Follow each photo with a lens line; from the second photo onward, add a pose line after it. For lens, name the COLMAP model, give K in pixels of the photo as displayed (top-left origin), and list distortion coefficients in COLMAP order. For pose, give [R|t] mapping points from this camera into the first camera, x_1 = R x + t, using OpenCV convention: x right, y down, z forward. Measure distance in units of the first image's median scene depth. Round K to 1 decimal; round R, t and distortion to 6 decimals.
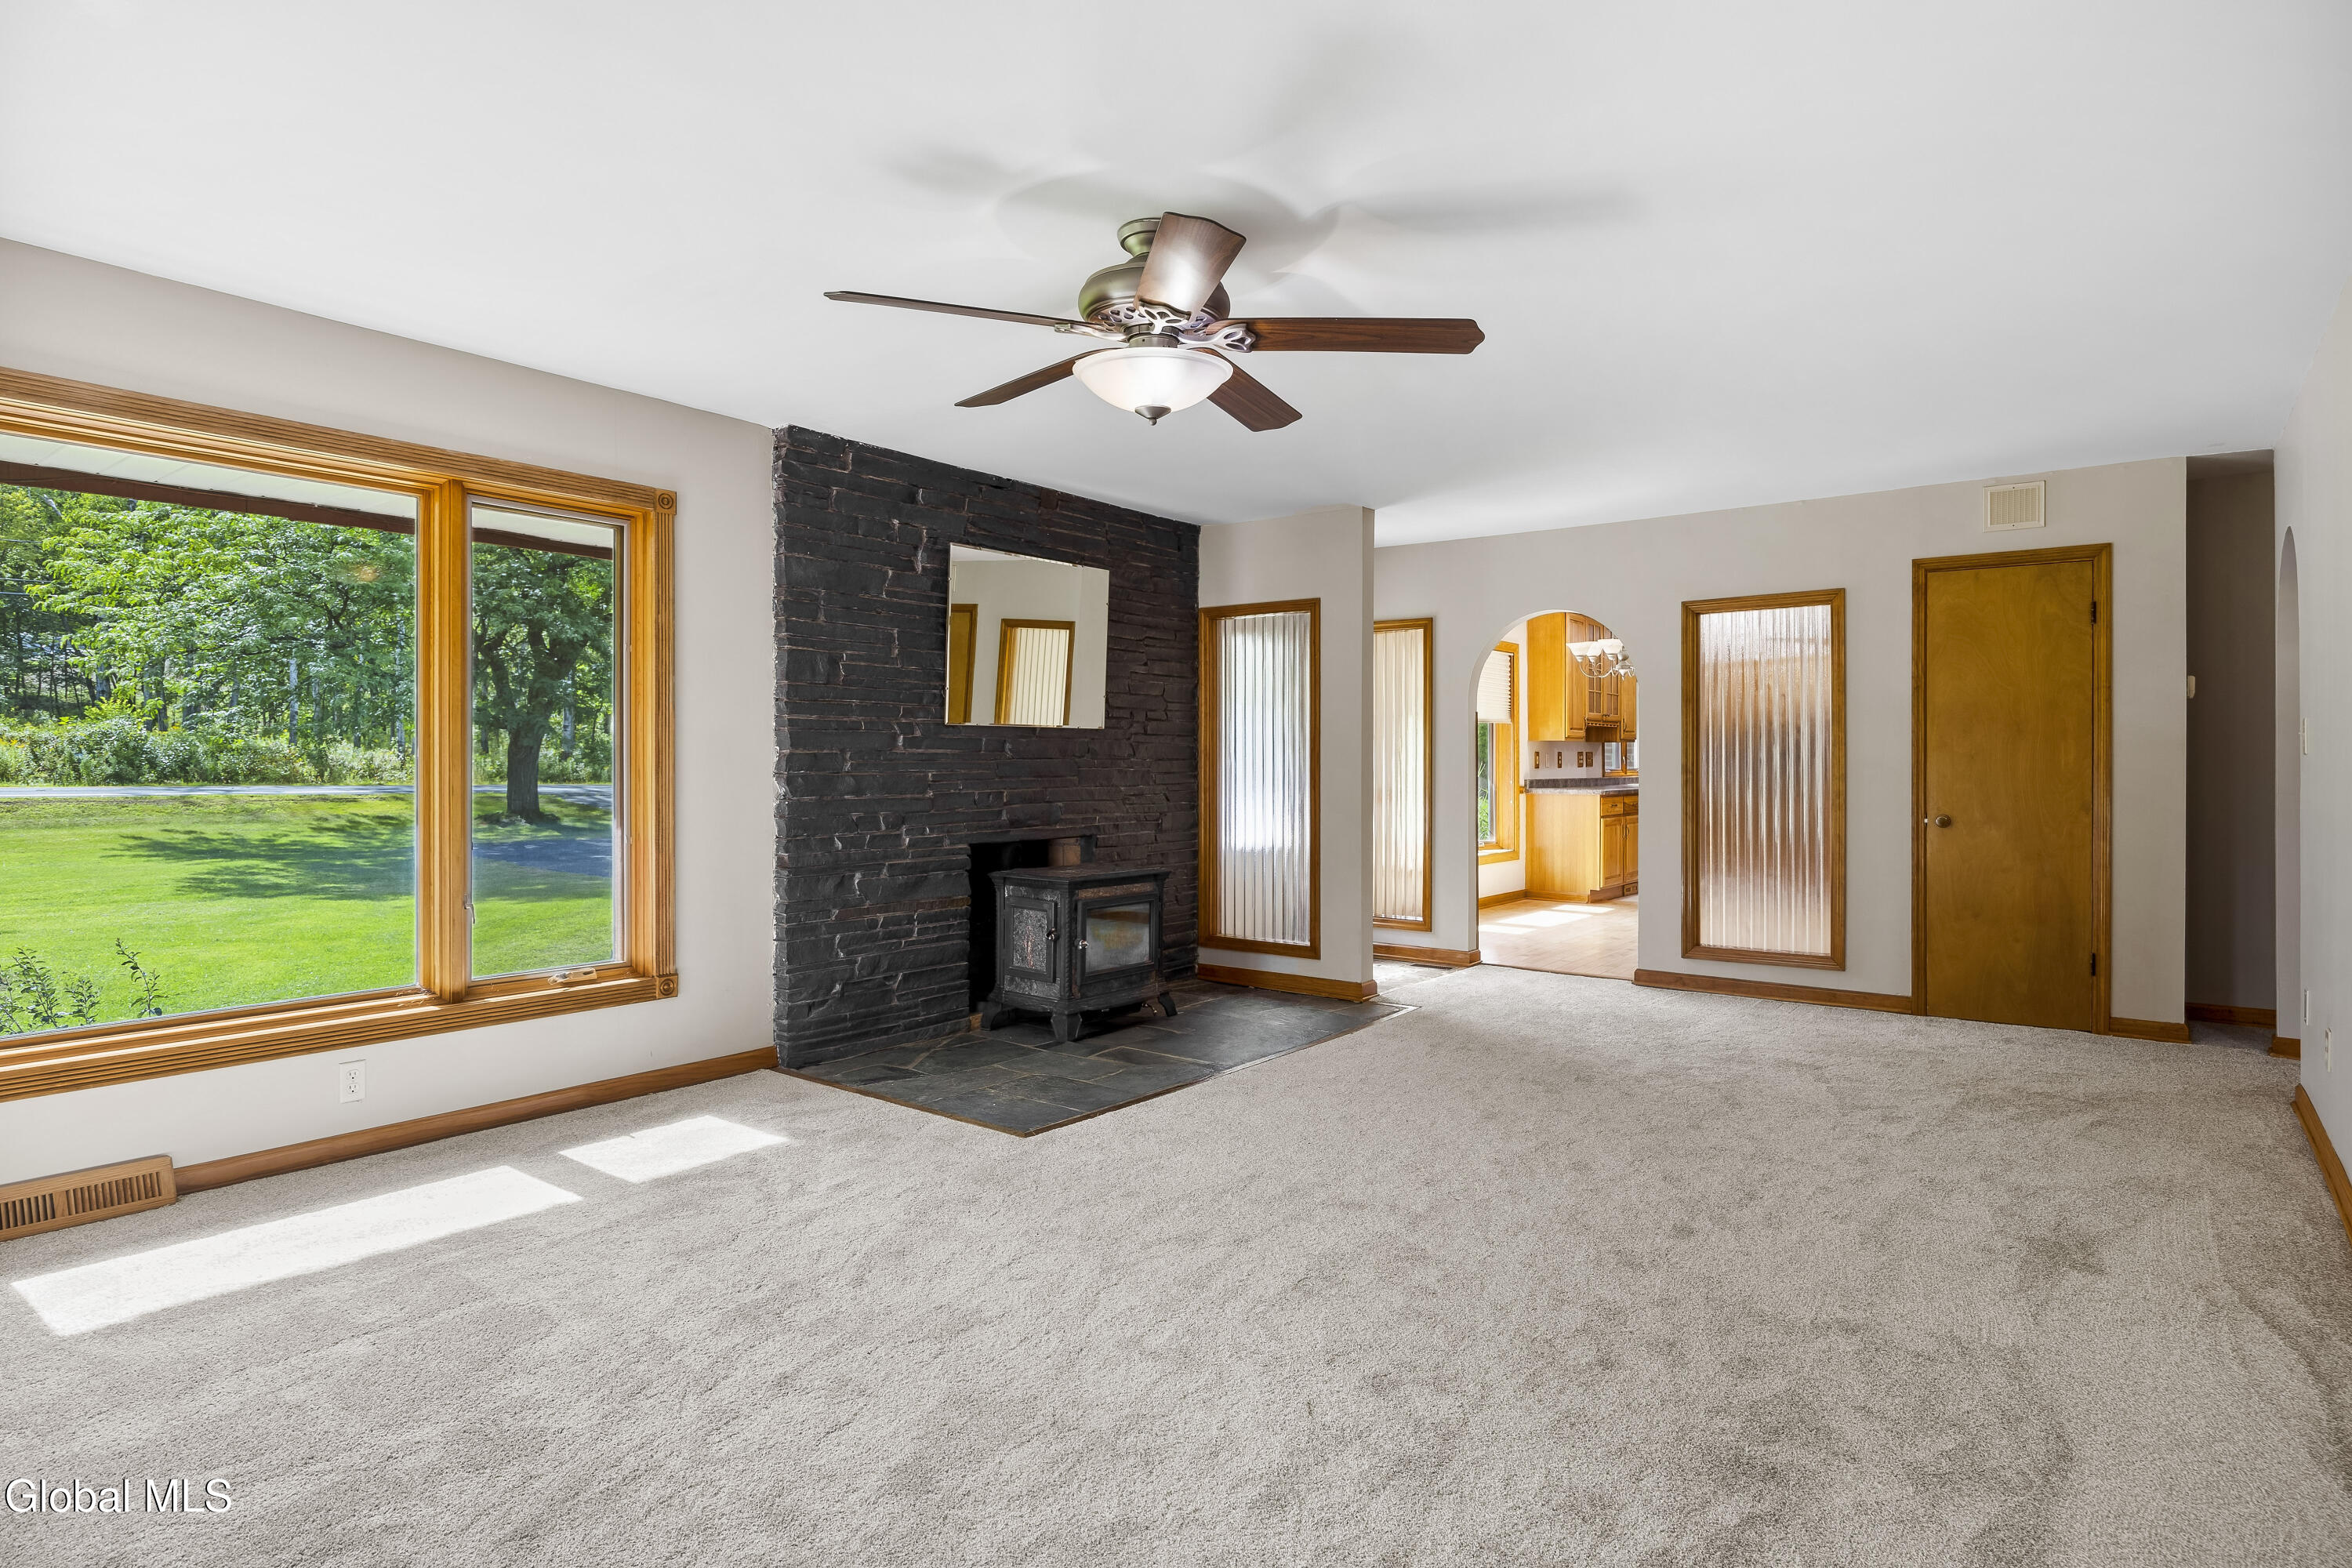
lens RADIAL K [[1284.6, 0, 1177.8], [0, 1284.6, 772.7], [0, 0, 1]] dist [-0.002768, -0.000071]
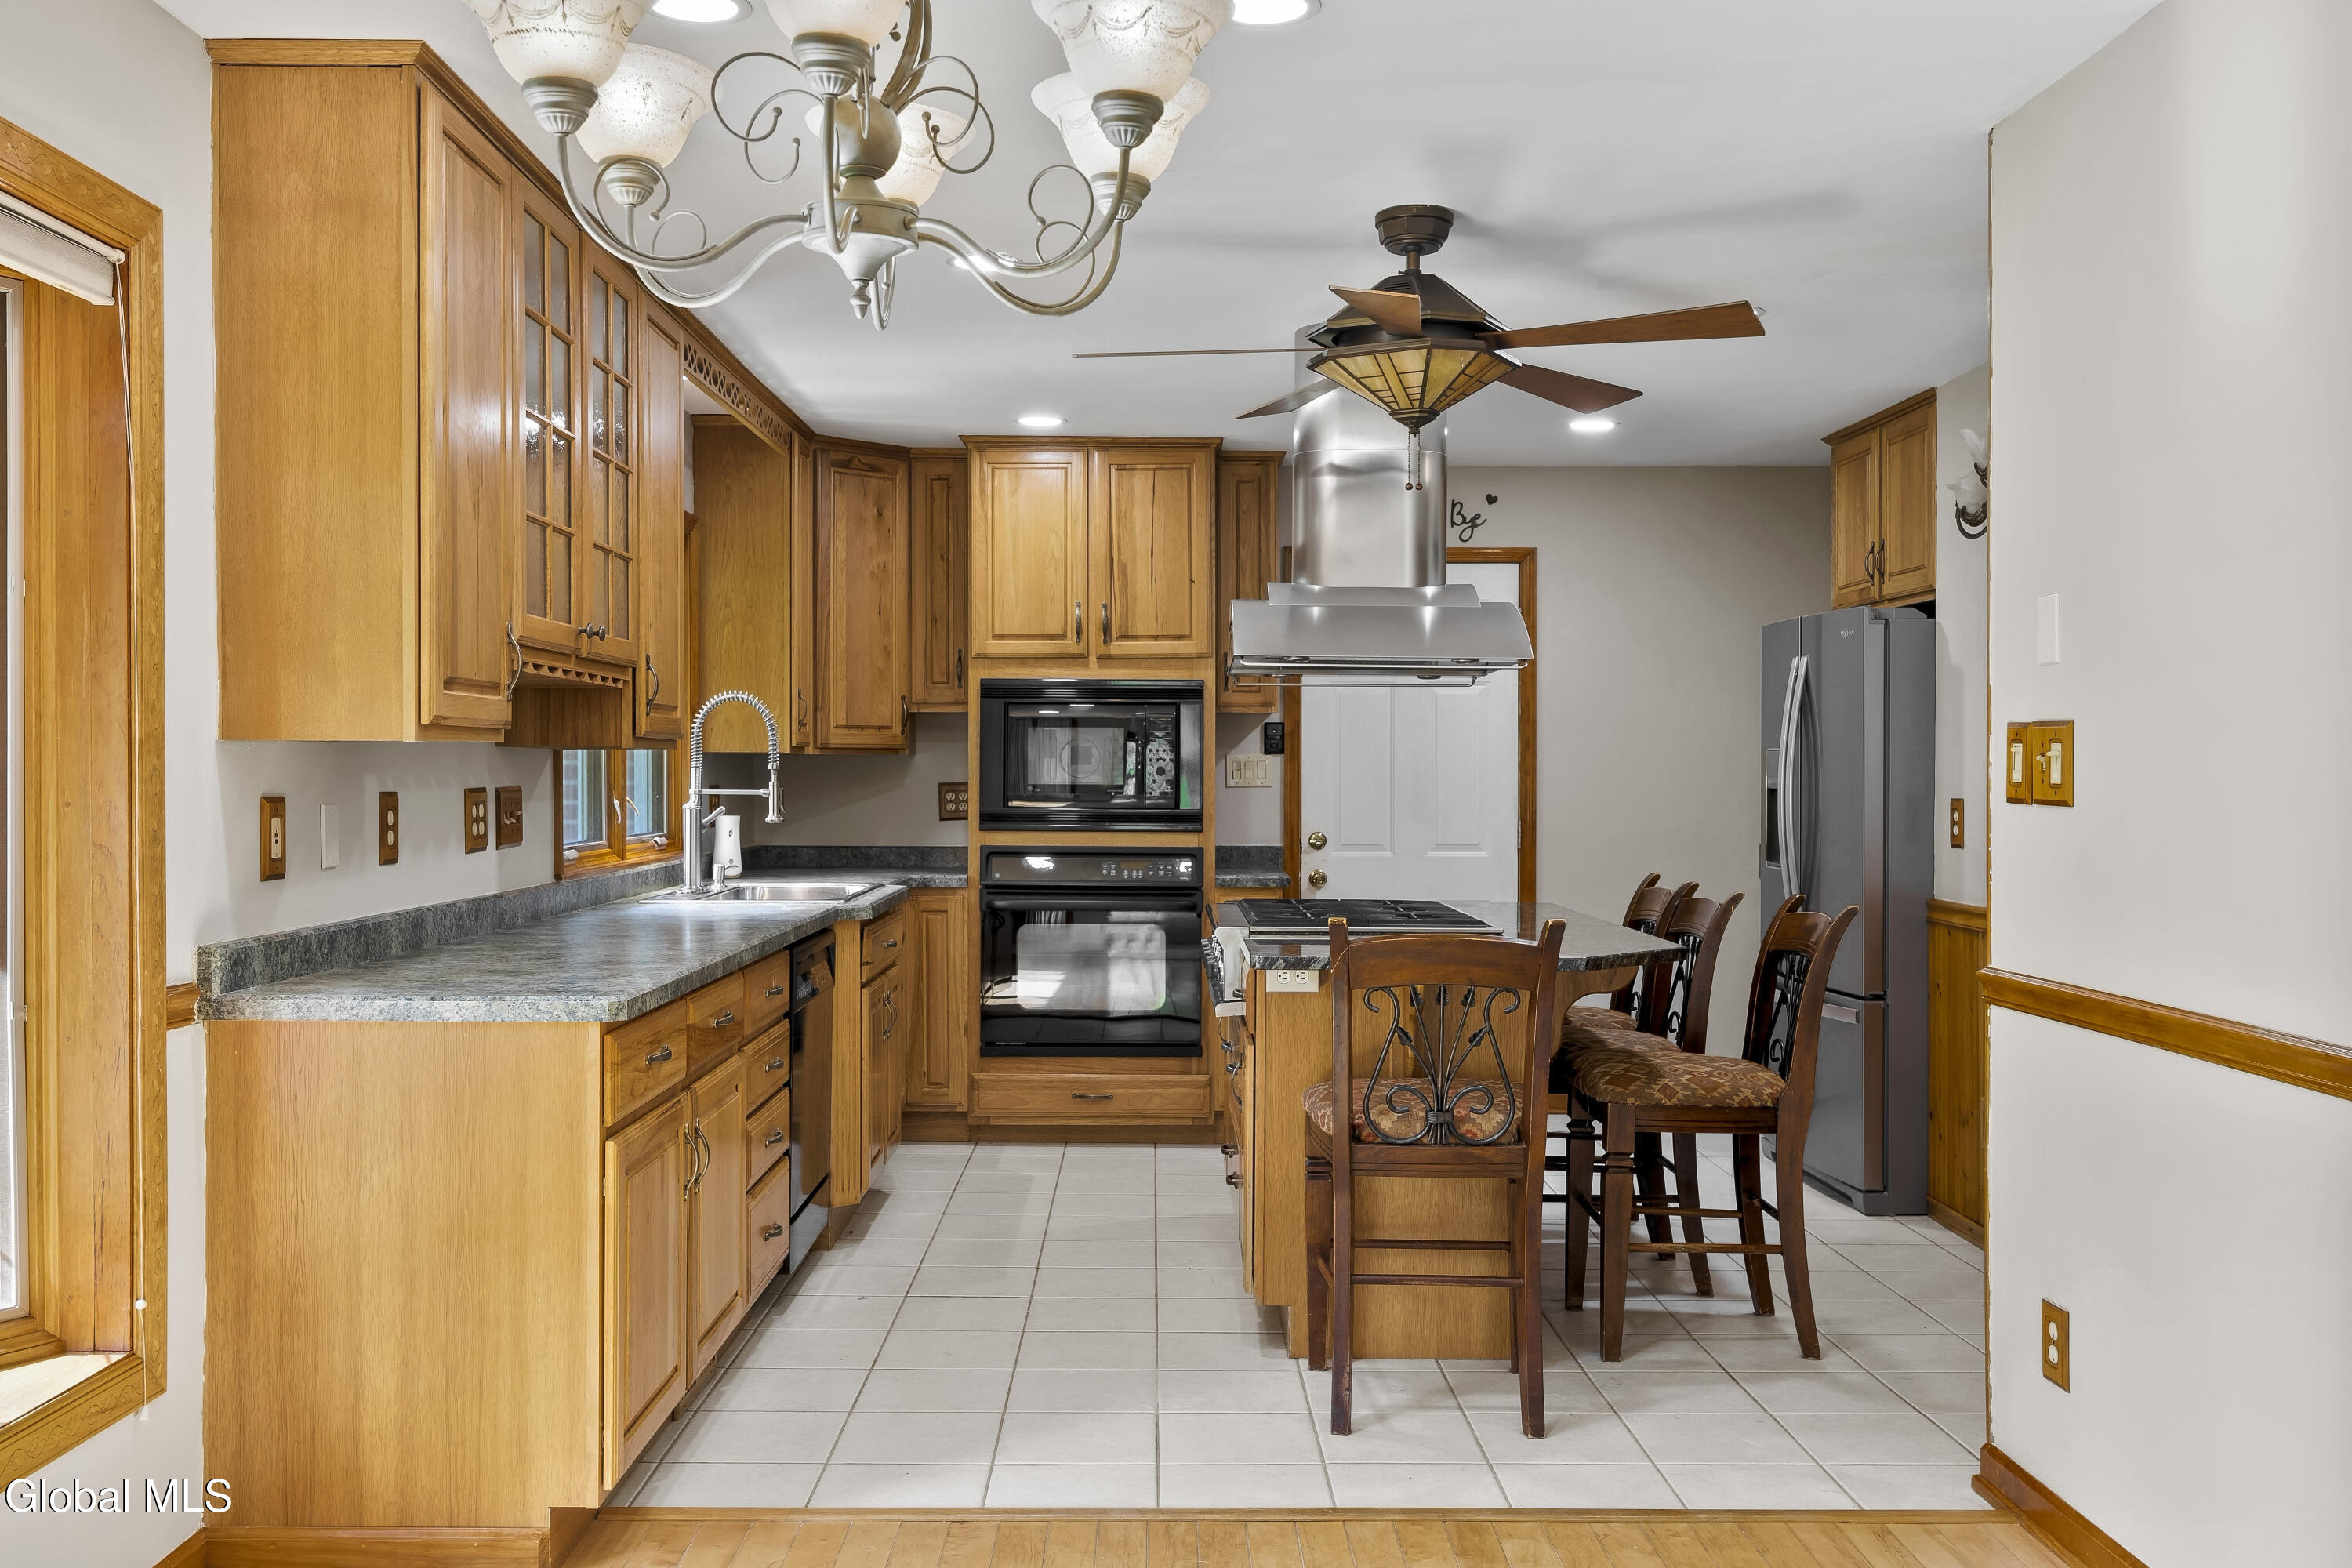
lens RADIAL K [[2075.8, 0, 1176.3], [0, 2075.8, 784.4], [0, 0, 1]] dist [0.008775, -0.000204]
pose [[0.787214, -0.000196, 0.616680, 0.185764], [0.000374, 1.000000, -0.000159, -0.017294], [-0.616680, 0.000356, 0.787214, 0.641981]]
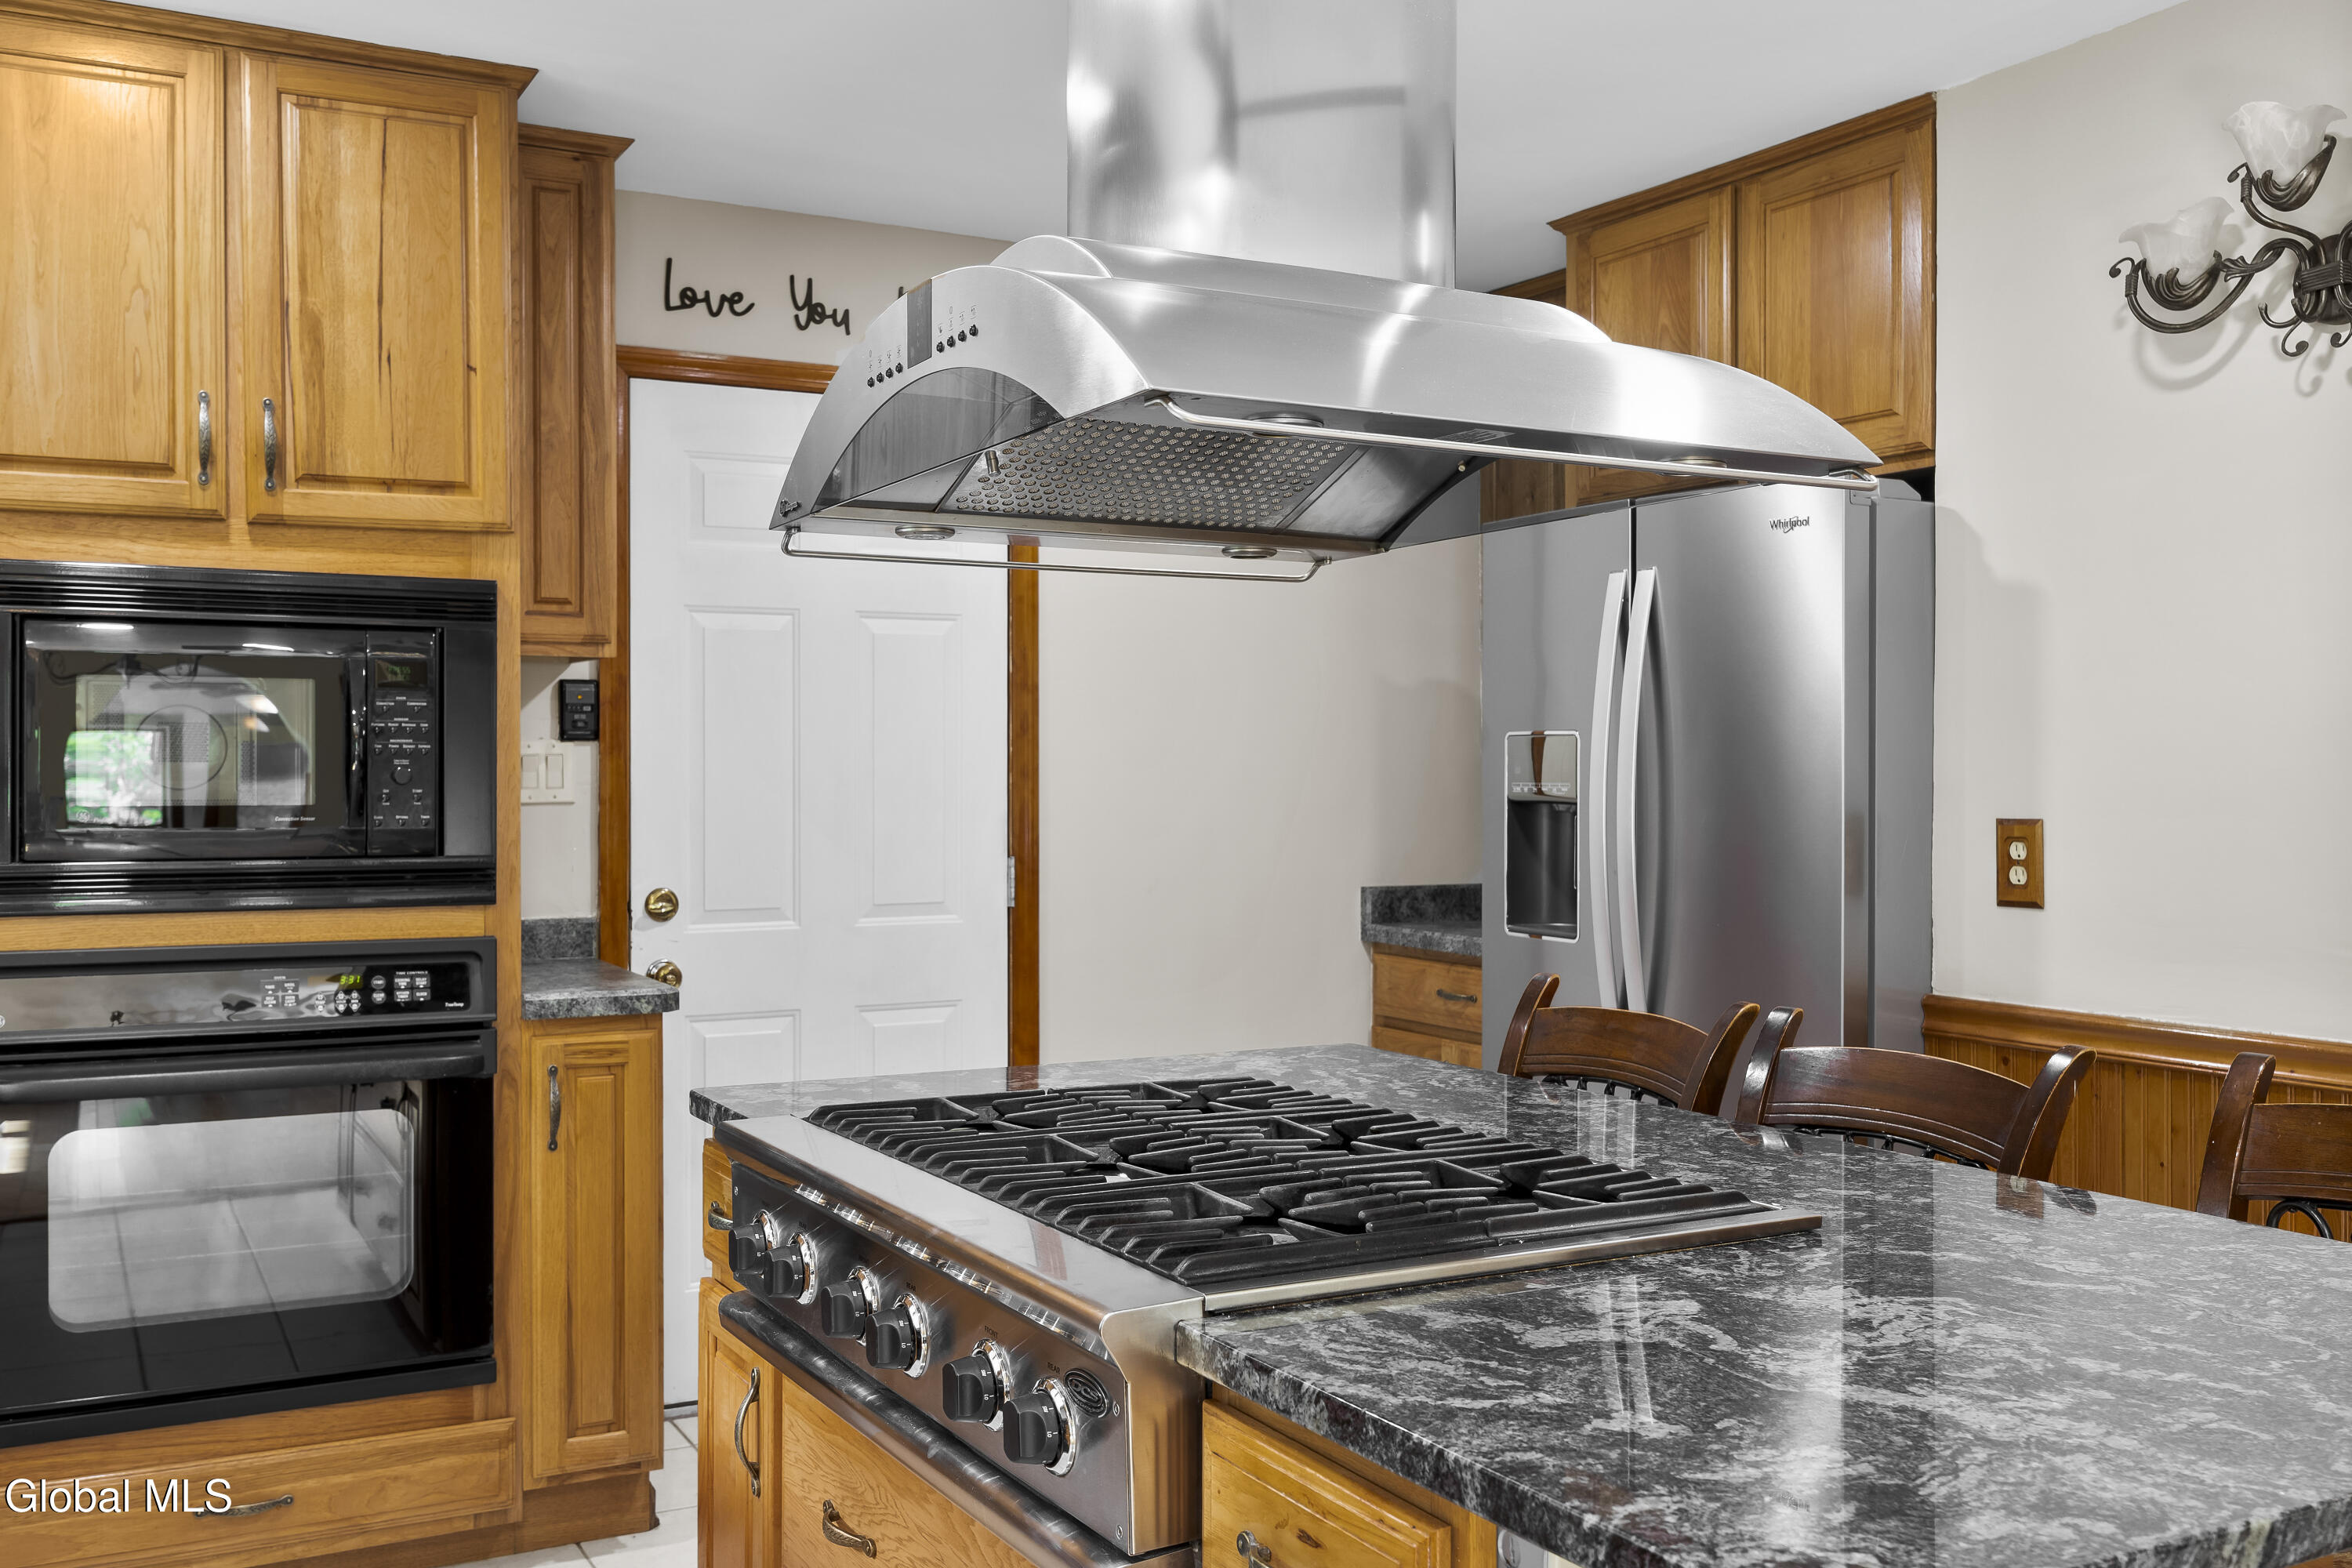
lens RADIAL K [[2106.8, 0, 1180.0], [0, 2106.8, 775.2], [0, 0, 1]] dist [-0.010264, 0.011963]
pose [[0.408953, -0.000317, 0.912555, 0.265506], [0.006228, 0.999978, -0.002444, -0.018606], [-0.912534, 0.006683, 0.408946, 0.780335]]
